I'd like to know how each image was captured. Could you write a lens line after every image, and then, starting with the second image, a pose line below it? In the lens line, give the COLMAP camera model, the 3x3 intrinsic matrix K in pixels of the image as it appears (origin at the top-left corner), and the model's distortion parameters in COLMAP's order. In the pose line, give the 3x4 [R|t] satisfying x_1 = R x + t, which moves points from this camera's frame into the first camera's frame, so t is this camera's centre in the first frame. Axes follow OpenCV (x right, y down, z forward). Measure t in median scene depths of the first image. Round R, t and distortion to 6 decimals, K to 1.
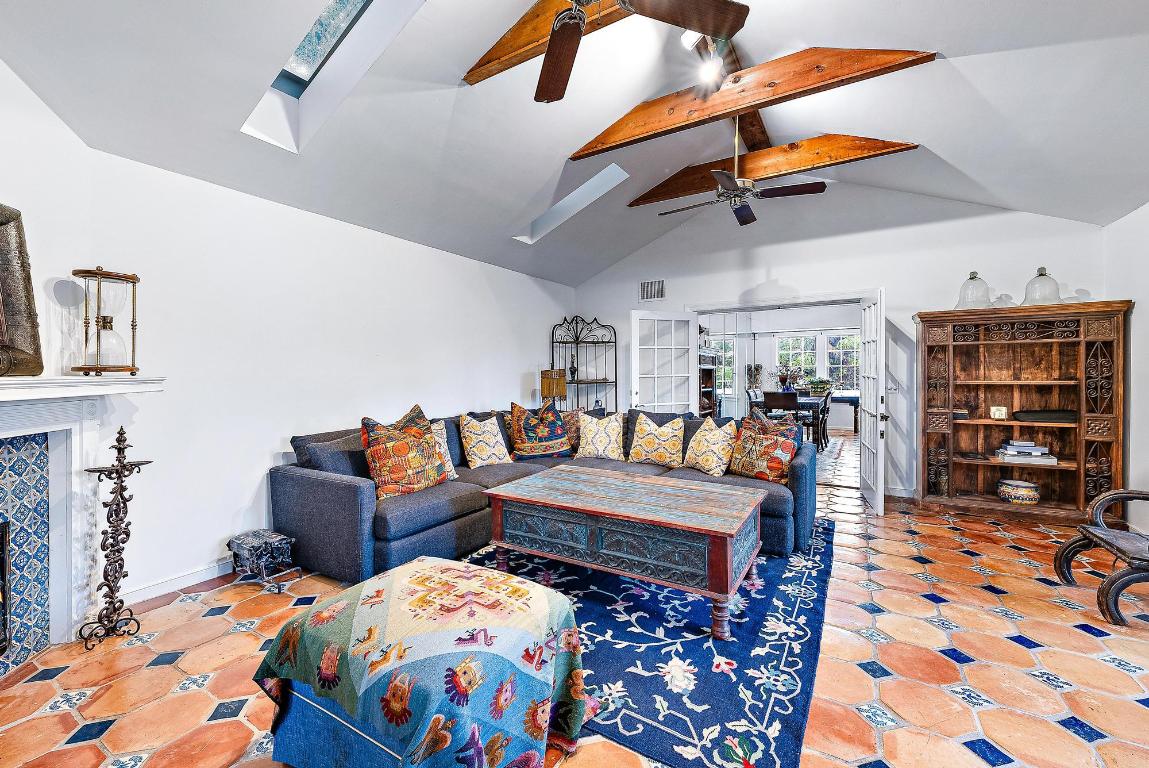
lens RADIAL K [[473.9, 0, 575.1], [0, 473.9, 373.5], [0, 0, 1]] dist [-0.000504, 0.000190]
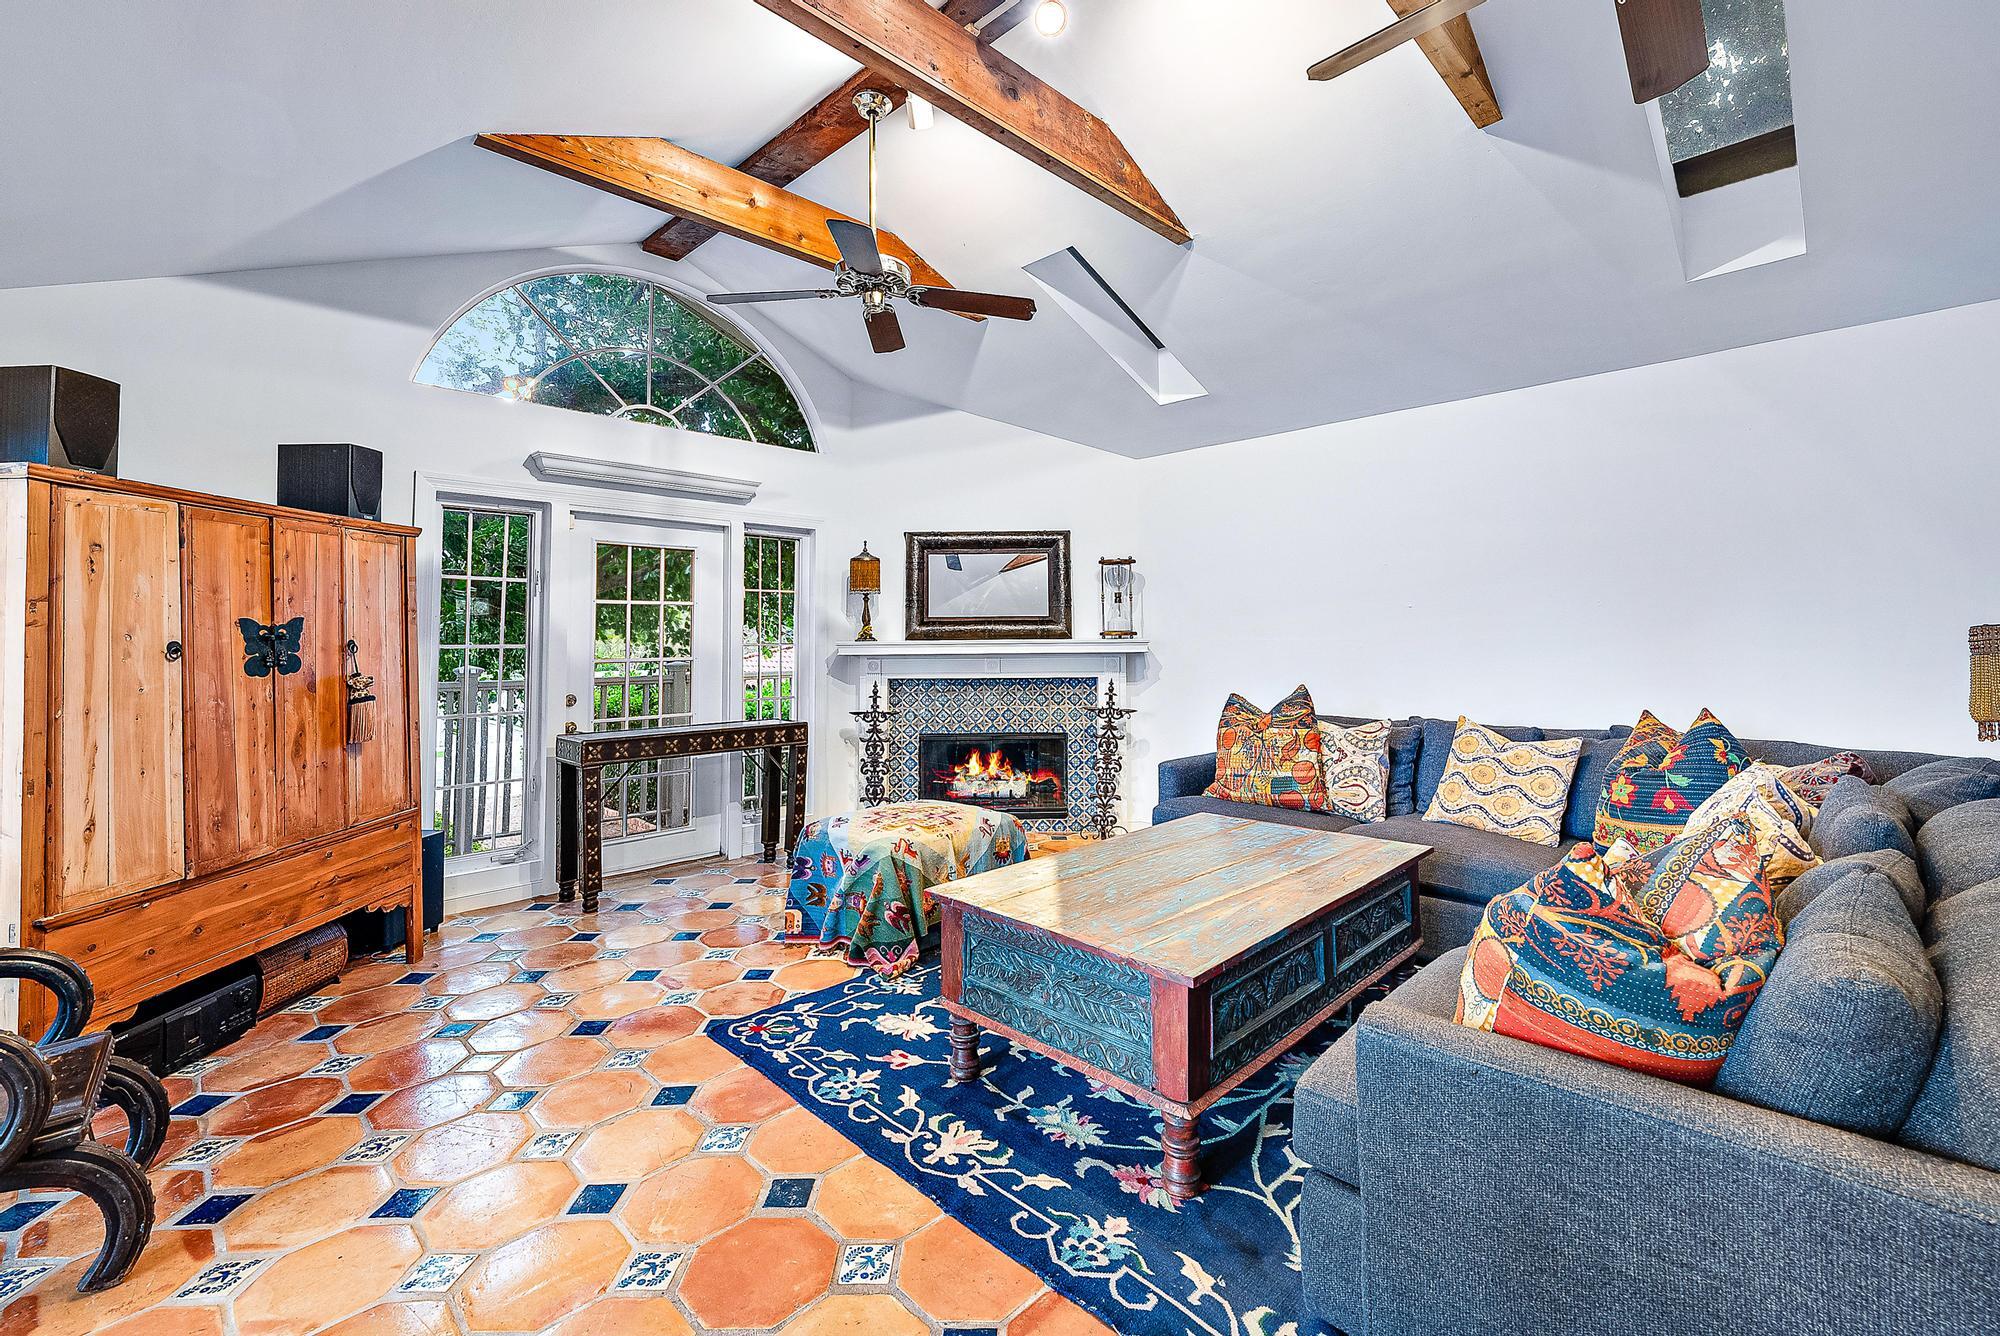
lens RADIAL K [[824.8, 0, 989.6], [0, 824.8, 609.1], [0, 0, 1]] dist [-0.000504, 0.000190]
pose [[-0.249413, -0.028113, -0.967989, 1.488040], [0.004690, 0.999532, -0.030237, -0.010406], [0.968386, -0.012082, -0.249164, 1.448277]]
